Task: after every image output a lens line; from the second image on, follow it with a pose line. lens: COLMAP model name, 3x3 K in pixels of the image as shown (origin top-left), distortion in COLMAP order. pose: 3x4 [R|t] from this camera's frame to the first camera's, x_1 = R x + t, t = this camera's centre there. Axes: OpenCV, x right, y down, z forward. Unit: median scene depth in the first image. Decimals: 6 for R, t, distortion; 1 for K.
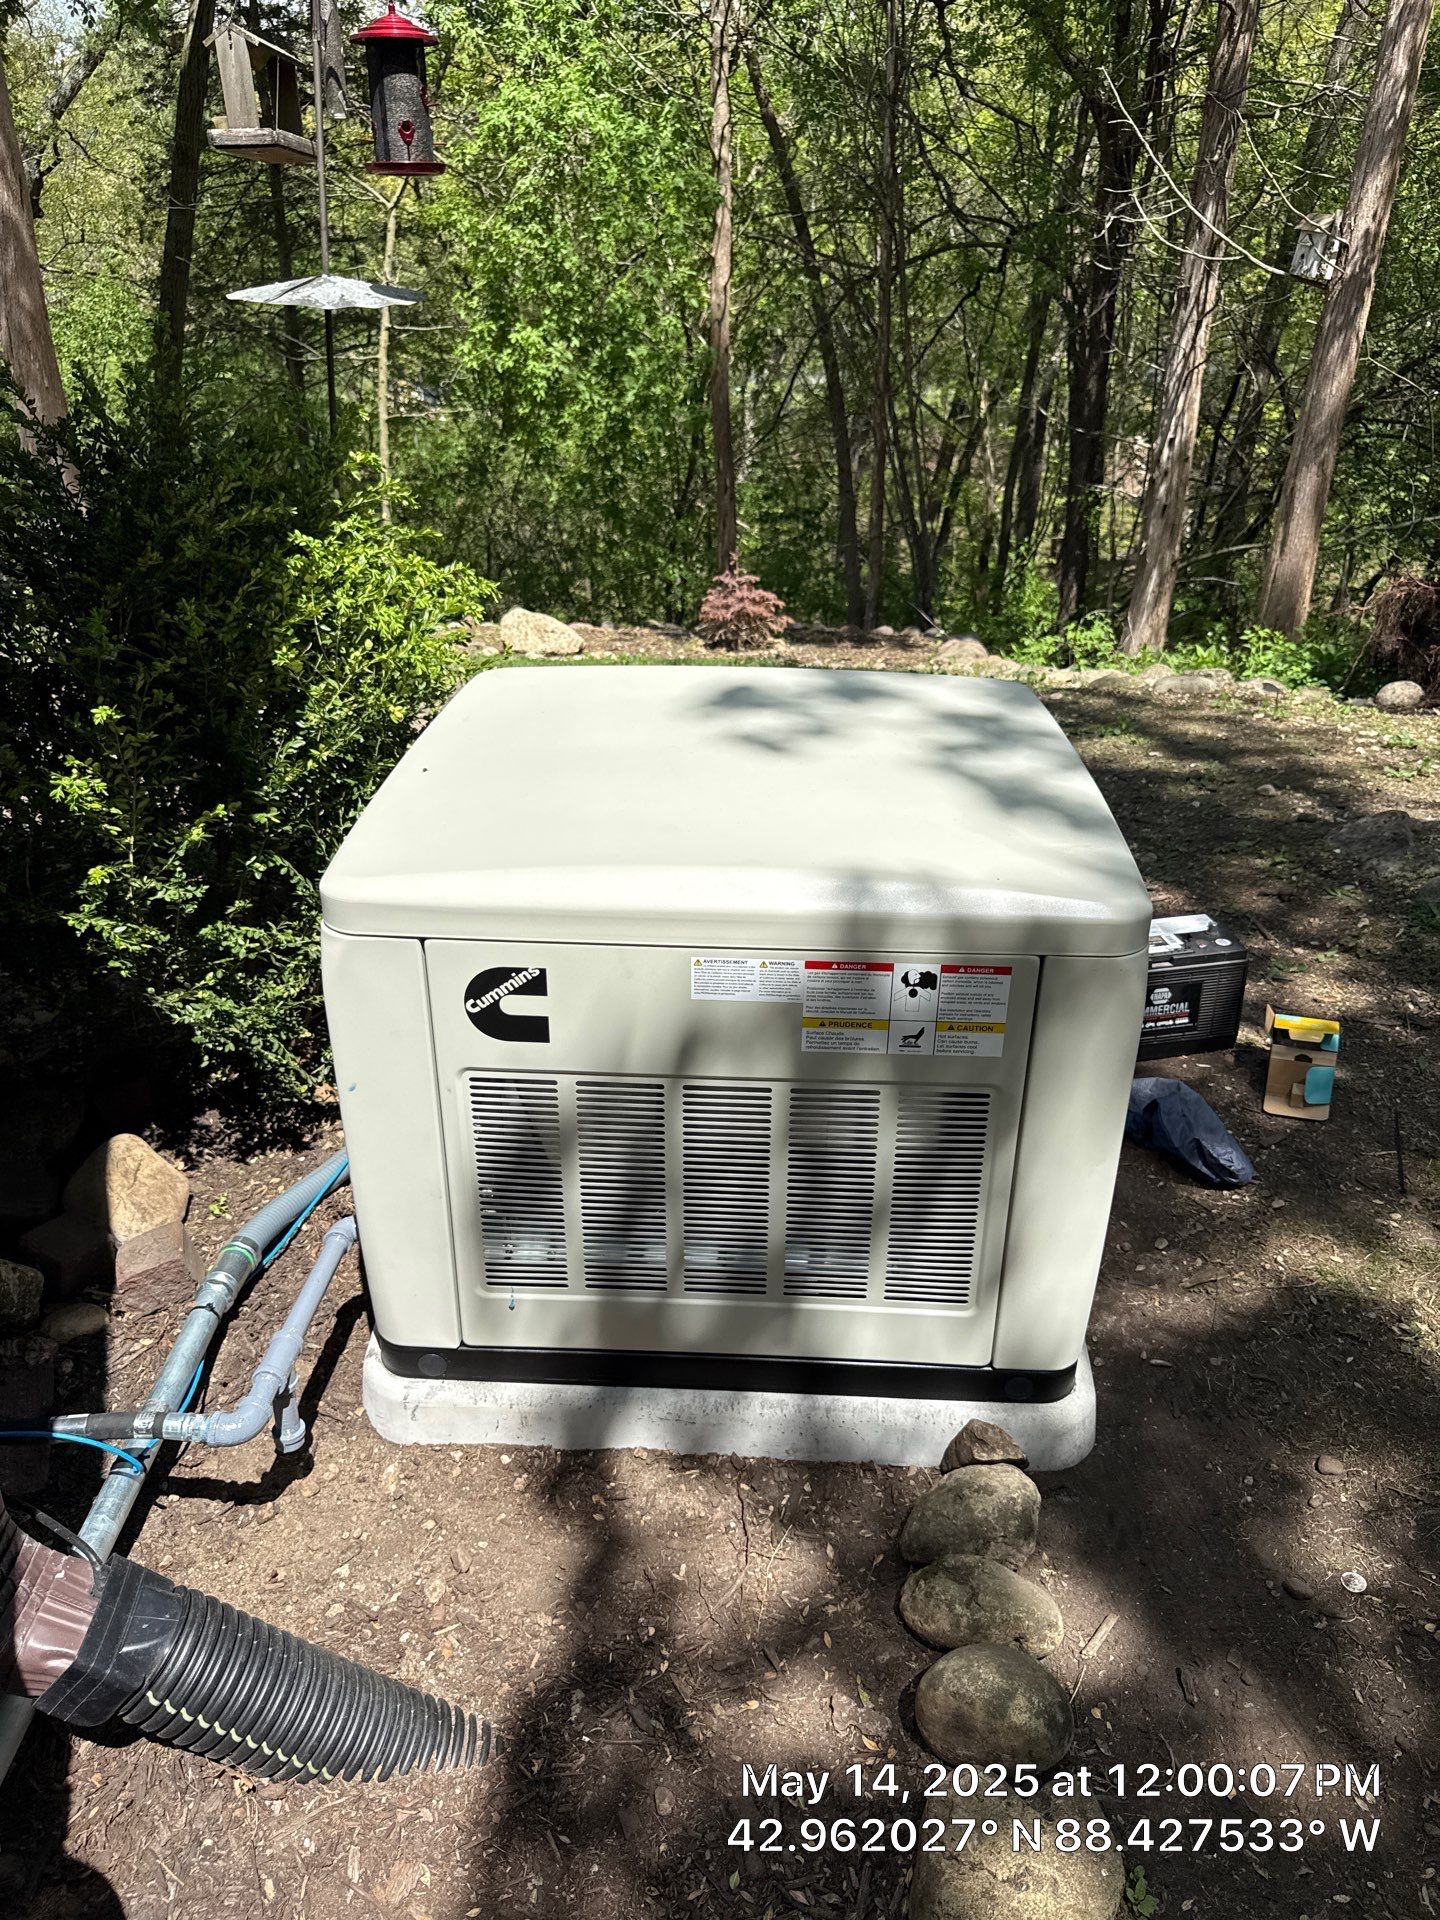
lens RADIAL K [[1316.6, 0, 716.1], [0, 1316.6, 974.5], [0, 0, 1]] dist [-0.039829, -0.001703]
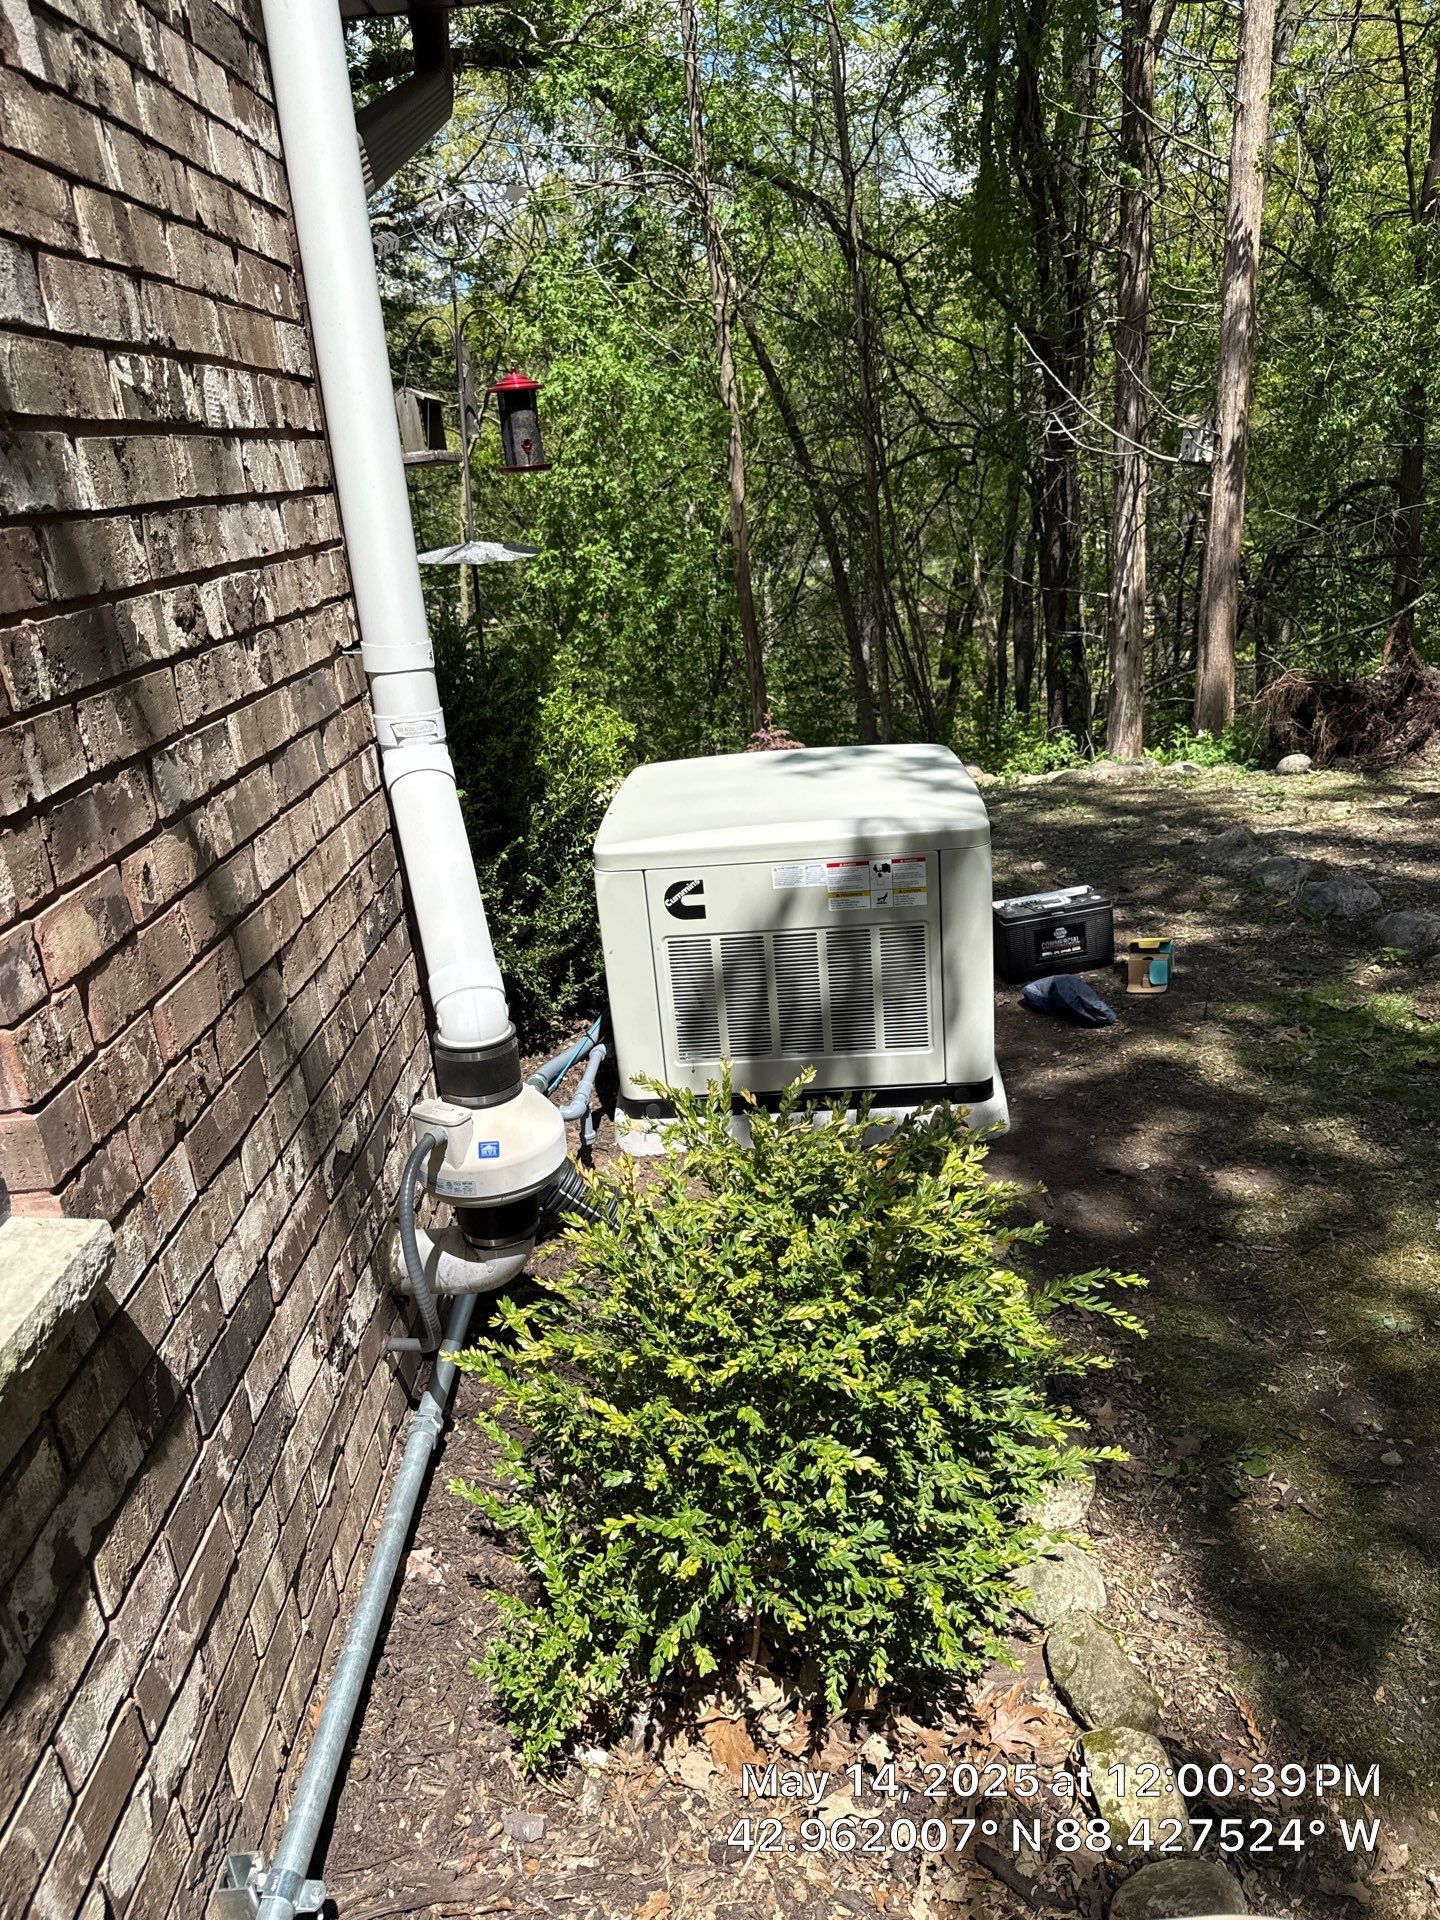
lens RADIAL K [[1316.6, 0, 716.7], [0, 1316.6, 948.5], [0, 0, 1]] dist [-0.039829, -0.001703]
pose [[0.995833, -0.083523, -0.036610, -0.010576], [0.077328, 0.986184, -0.146496, 0.106243], [0.048340, 0.143054, 0.988534, -0.270204]]
